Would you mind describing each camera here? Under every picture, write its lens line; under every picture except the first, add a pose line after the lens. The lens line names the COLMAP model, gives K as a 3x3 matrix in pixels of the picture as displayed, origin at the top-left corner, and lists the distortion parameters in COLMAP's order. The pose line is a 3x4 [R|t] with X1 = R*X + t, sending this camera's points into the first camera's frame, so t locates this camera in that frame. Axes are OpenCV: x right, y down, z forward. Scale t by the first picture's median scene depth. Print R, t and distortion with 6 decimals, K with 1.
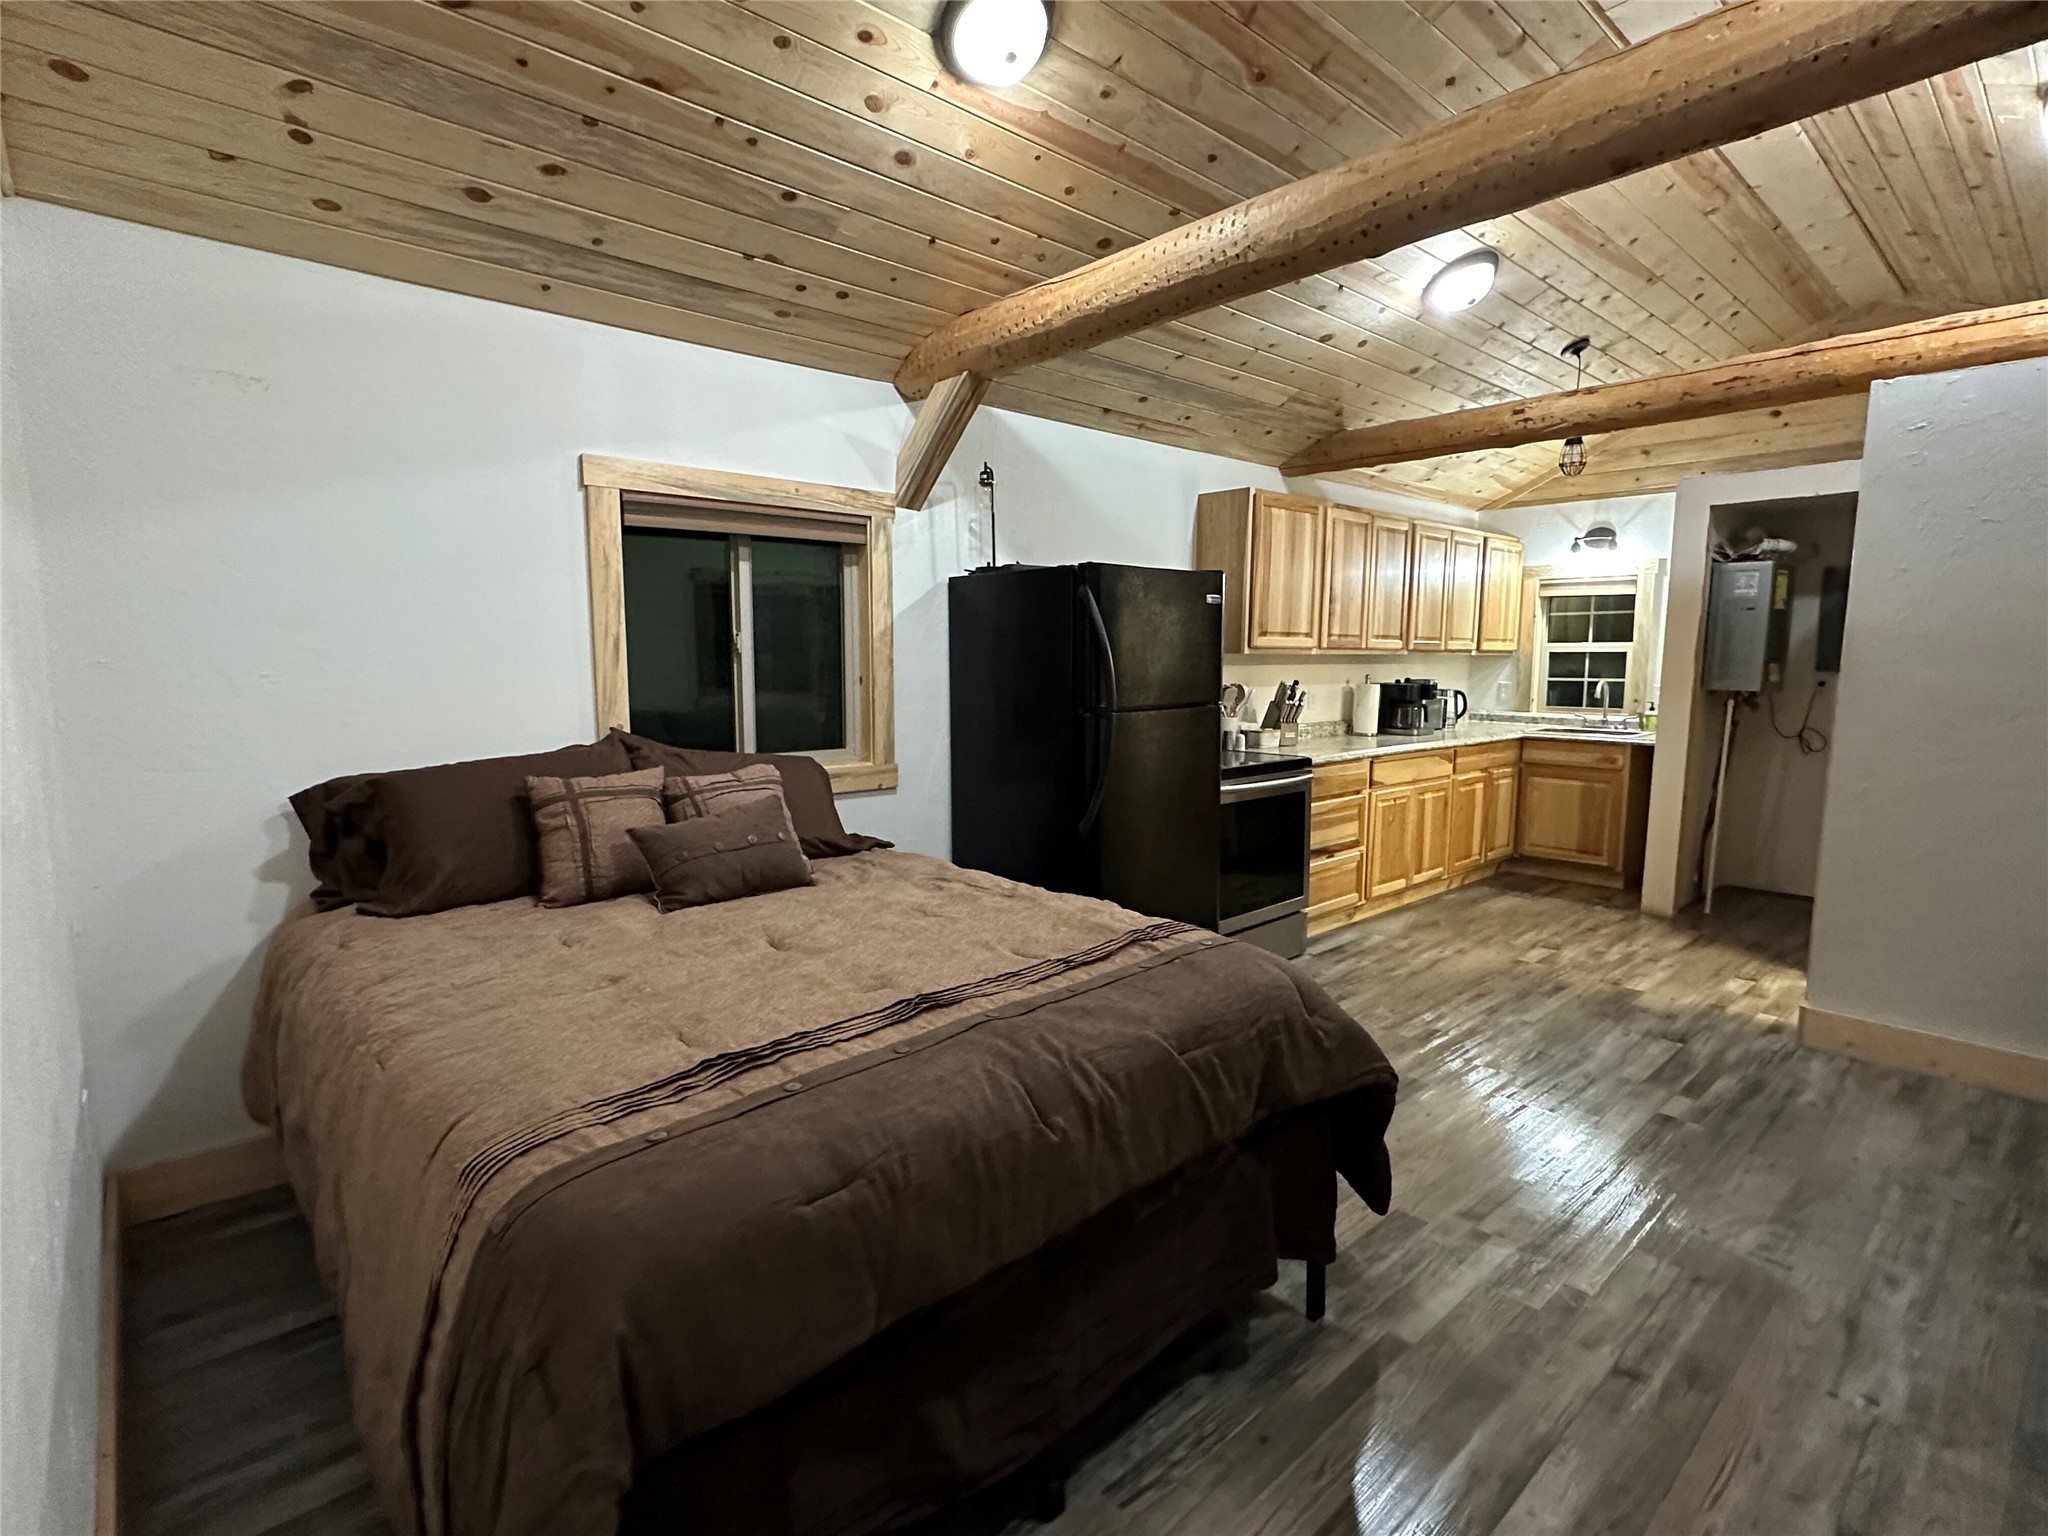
lens RADIAL K [[1002.5, 0, 1026.8], [0, 1002.5, 766.8], [0, 0, 1]] dist [0.003295, 0.001965]
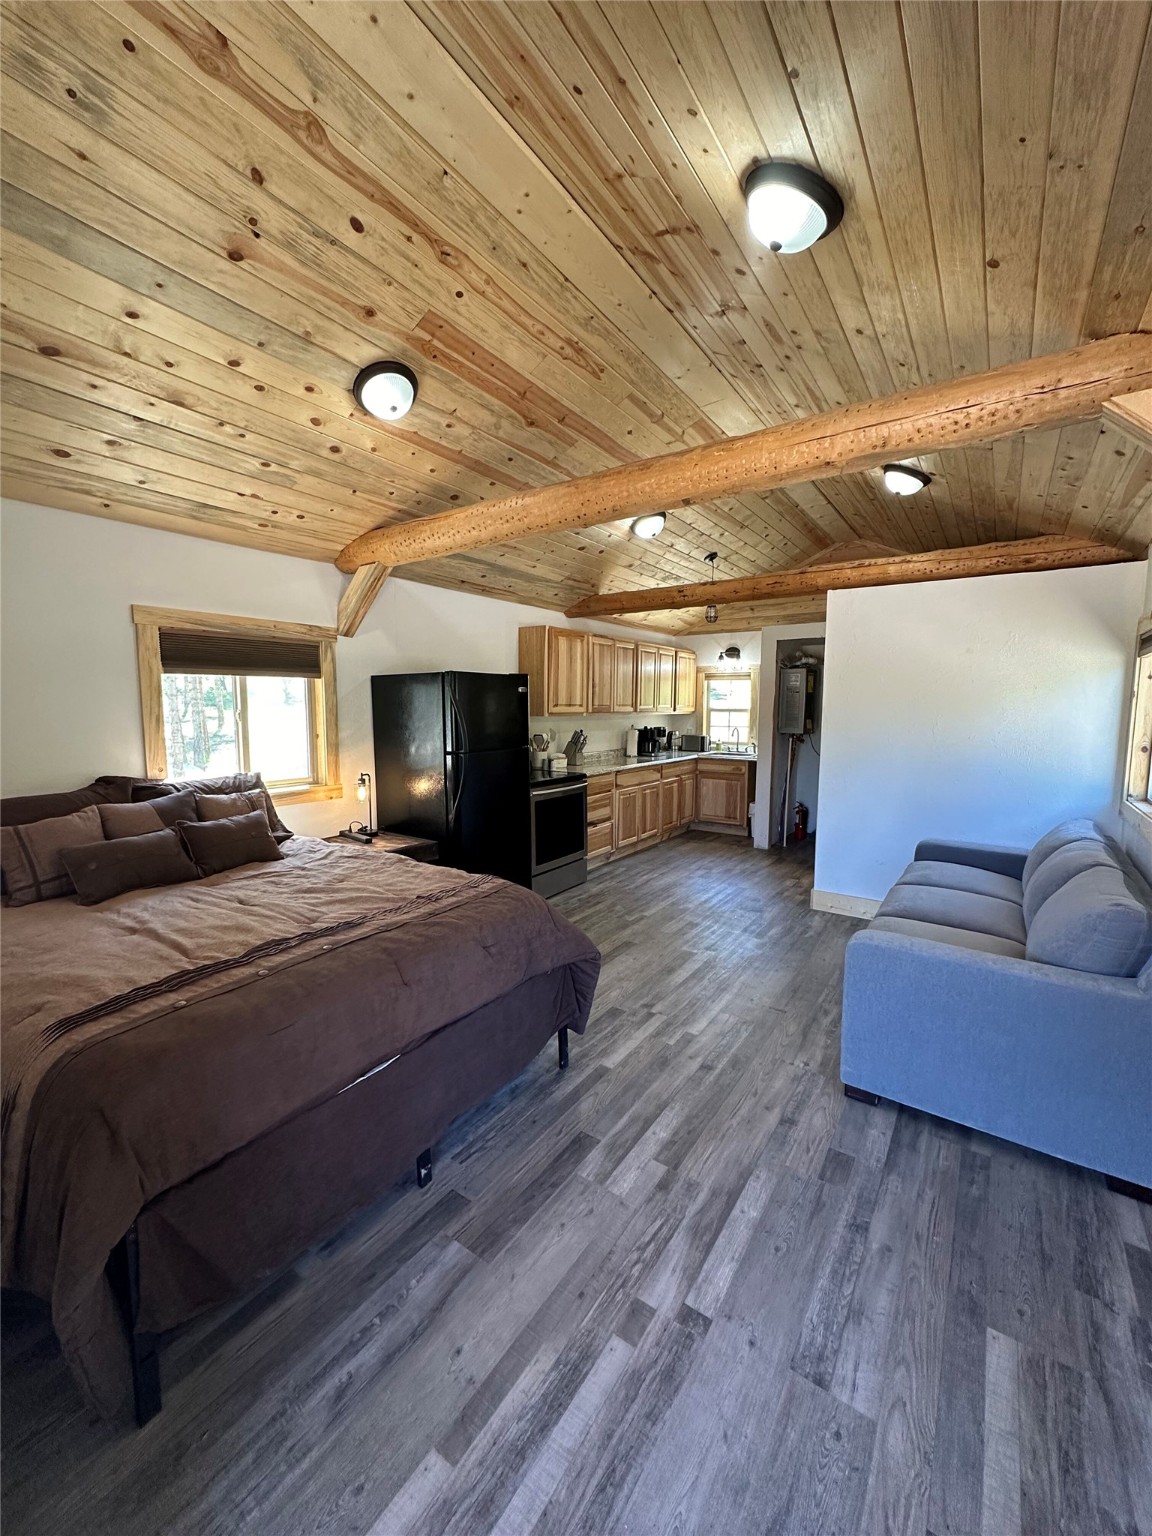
lens RADIAL K [[610.8, 0, 576.0], [0, 610.8, 766.4], [0, 0, 1]] dist [-0.000532, 0.000165]
pose [[0.974636, -0.023497, 0.222560, 0.027496], [0.026314, 0.999607, -0.009702, -0.013213], [-0.222244, 0.015313, 0.974871, -0.099795]]
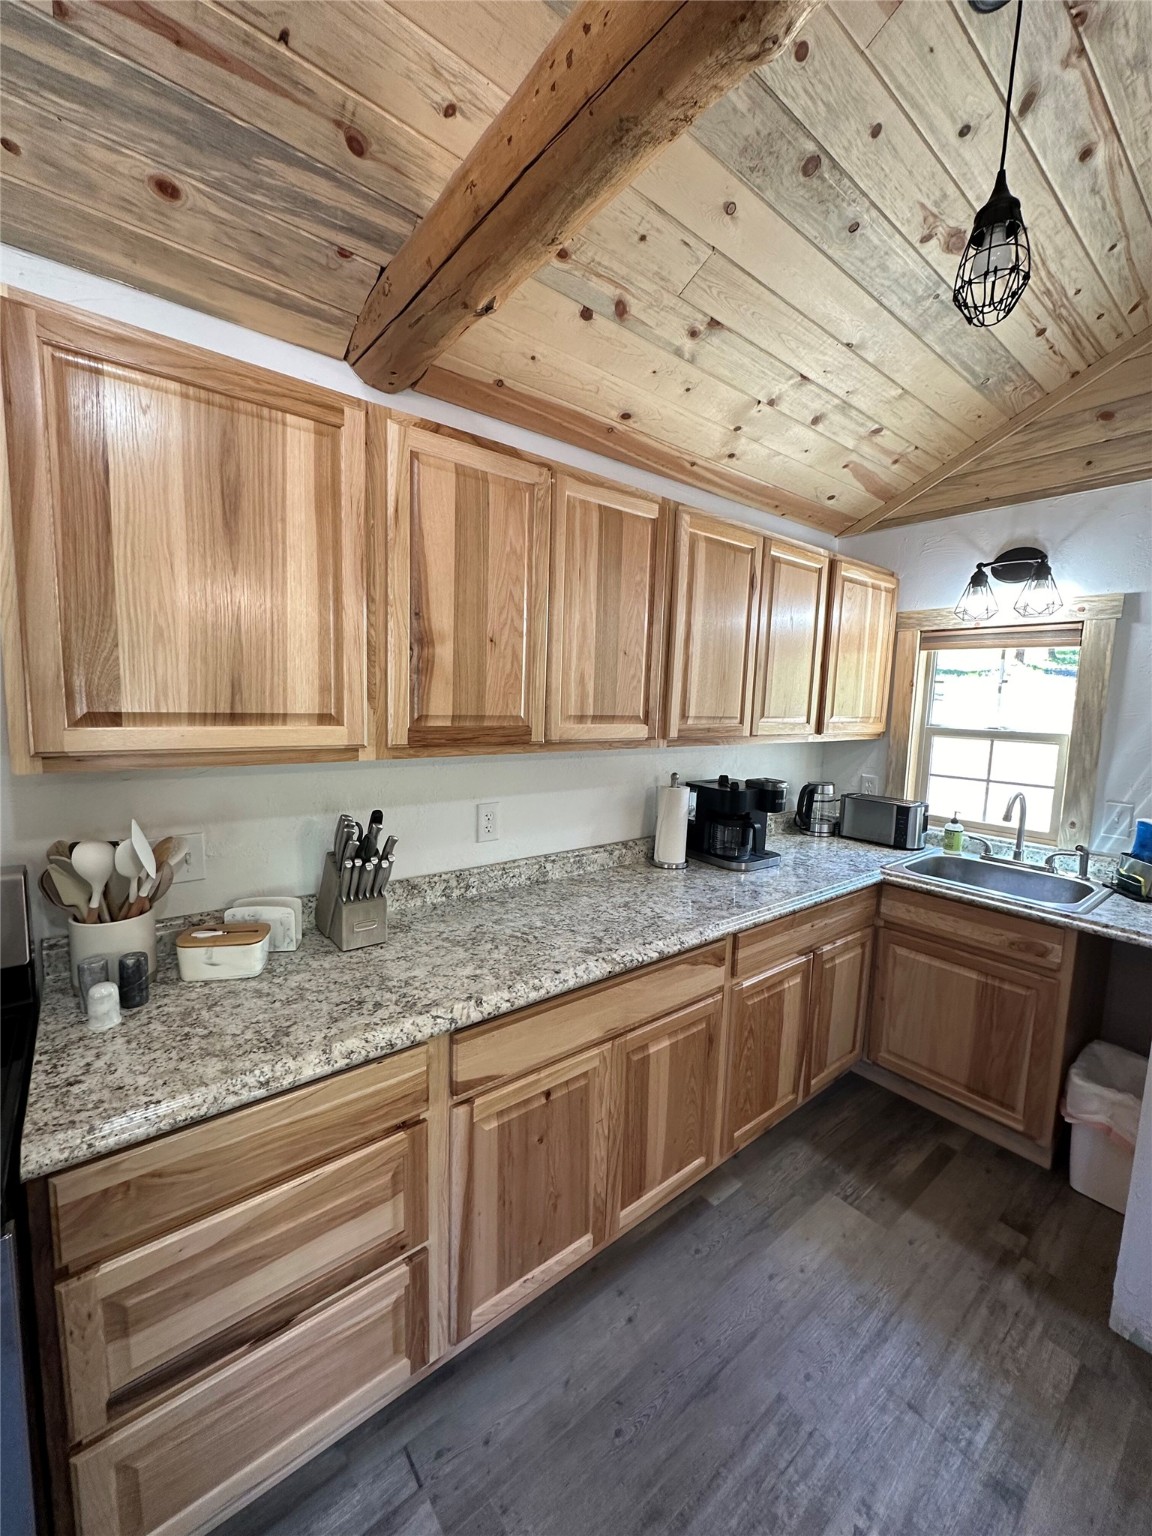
lens RADIAL K [[610.8, 0, 574.1], [0, 610.8, 766.1], [0, 0, 1]] dist [-0.000532, 0.000165]
pose [[0.997560, 0.031659, -0.062218, 0.503835], [-0.031768, 0.999495, -0.000766, -0.144466], [0.062162, 0.002741, 0.998062, 0.944413]]
